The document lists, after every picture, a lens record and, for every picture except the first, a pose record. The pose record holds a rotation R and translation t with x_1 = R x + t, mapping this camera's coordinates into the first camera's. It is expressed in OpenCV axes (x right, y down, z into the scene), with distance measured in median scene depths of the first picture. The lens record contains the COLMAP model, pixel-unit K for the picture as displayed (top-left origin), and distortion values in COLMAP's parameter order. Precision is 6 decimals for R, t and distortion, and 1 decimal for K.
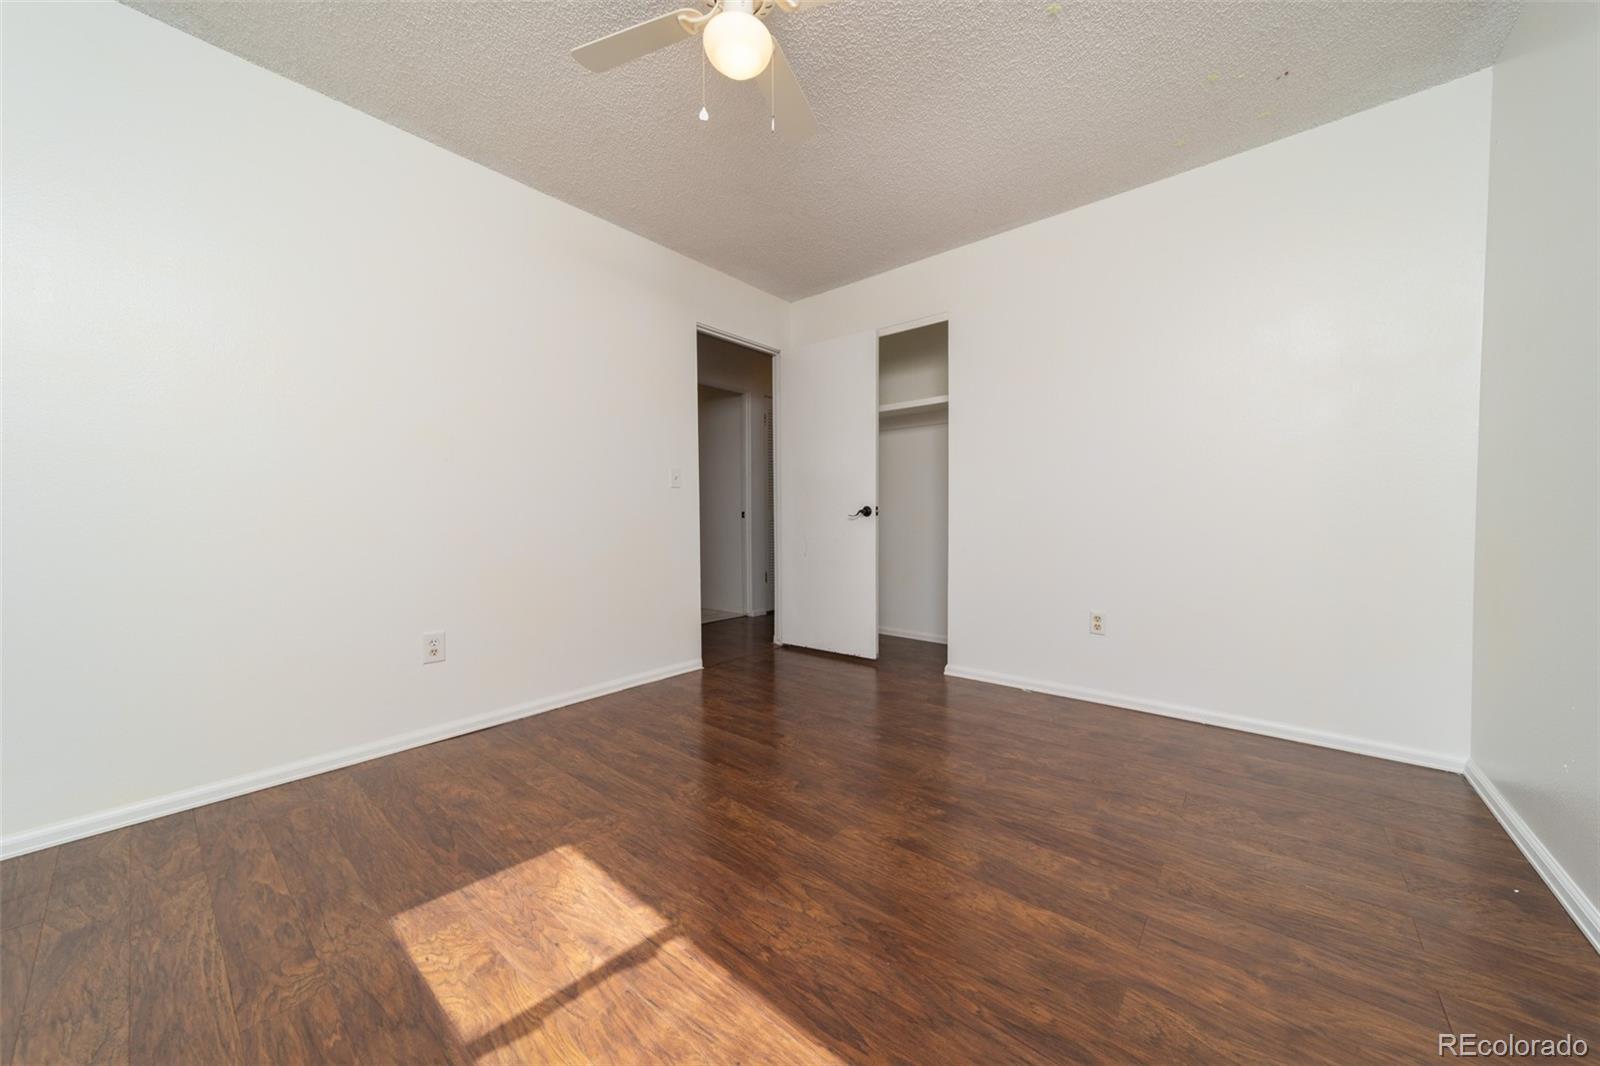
lens RADIAL K [[571.6, 0, 800.0], [0, 571.6, 533.0], [0, 0, 1]] dist [0.010769, -0.000133]
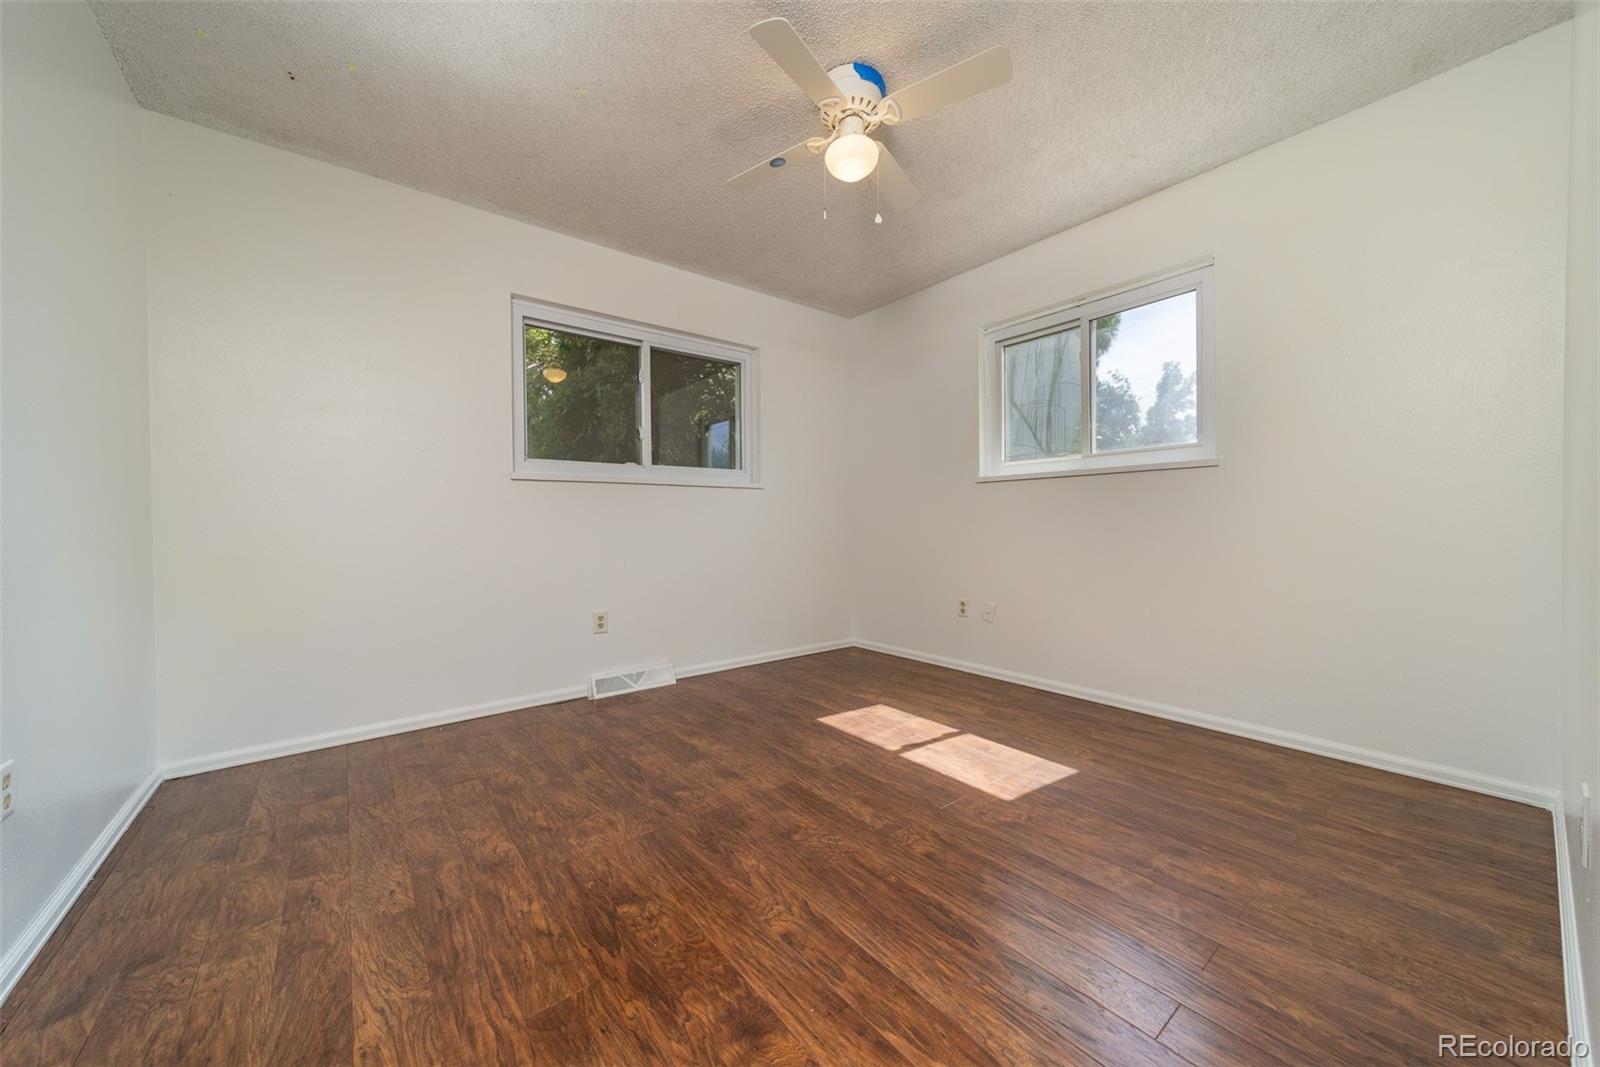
lens RADIAL K [[571.6, 0, 800.0], [0, 571.6, 533.5], [0, 0, 1]] dist [0.010769, -0.000133]
pose [[-0.981213, 0.008525, 0.192738, -0.221994], [0.018457, 0.998589, 0.049796, -0.069542], [-0.192041, 0.052418, -0.979986, 2.213727]]
